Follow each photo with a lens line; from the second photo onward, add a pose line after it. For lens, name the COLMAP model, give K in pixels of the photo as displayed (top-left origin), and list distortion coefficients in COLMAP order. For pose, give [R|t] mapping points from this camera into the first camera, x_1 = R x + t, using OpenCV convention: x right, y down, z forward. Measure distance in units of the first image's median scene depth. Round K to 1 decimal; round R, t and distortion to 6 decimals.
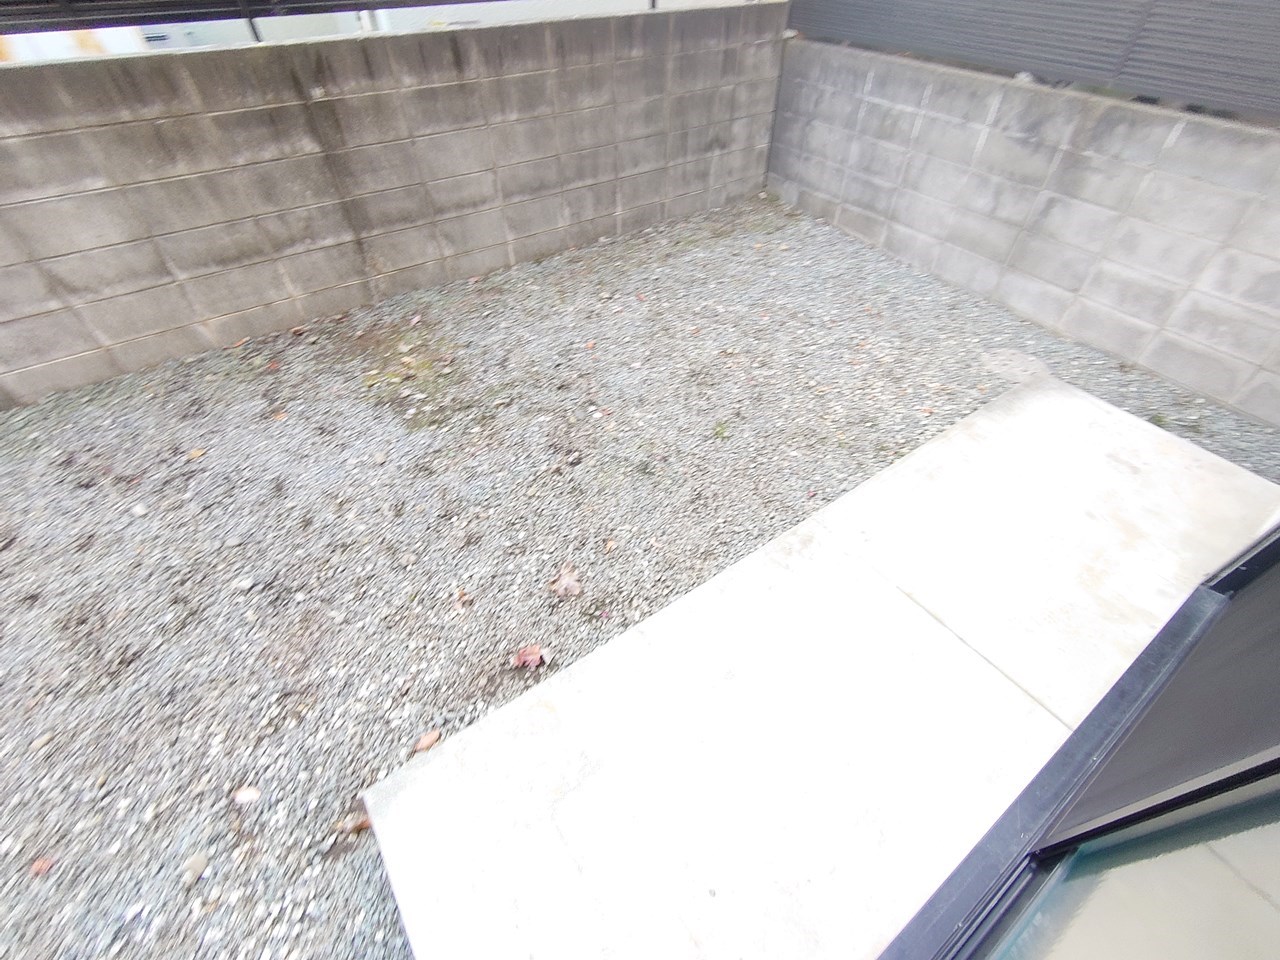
lens RADIAL K [[548.7, 0, 640.9], [0, 548.7, 480.1], [0, 0, 1]] dist [-0.002684, -0.001302]
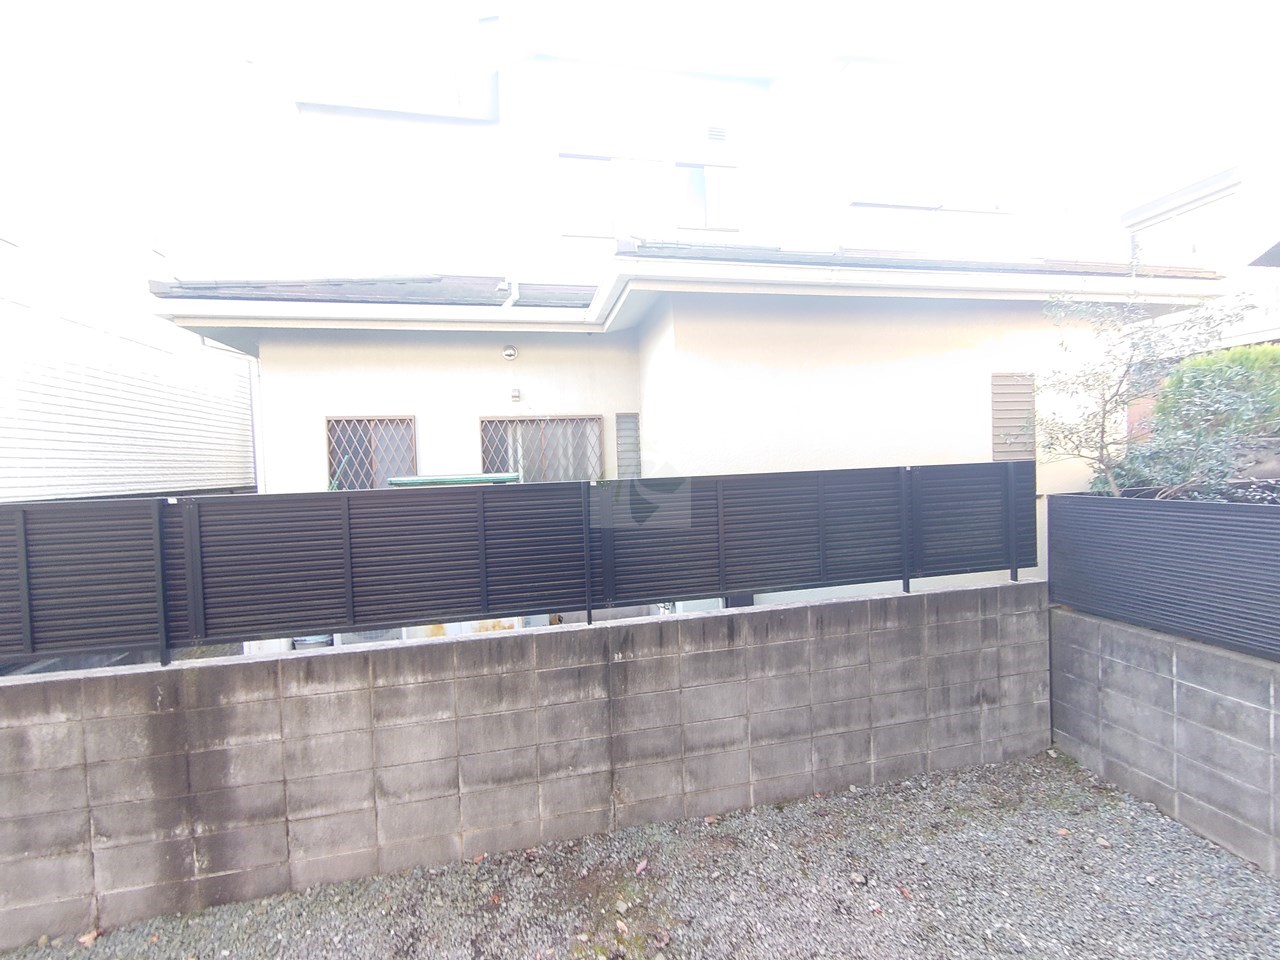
lens RADIAL K [[548.7, 0, 638.5], [0, 548.7, 478.4], [0, 0, 1]] dist [-0.002684, -0.001302]
pose [[0.915215, -0.017382, -0.402591, -0.025367], [-0.269766, 0.715737, -0.644164, -0.150600], [0.299346, 0.698154, 0.650364, -0.067529]]
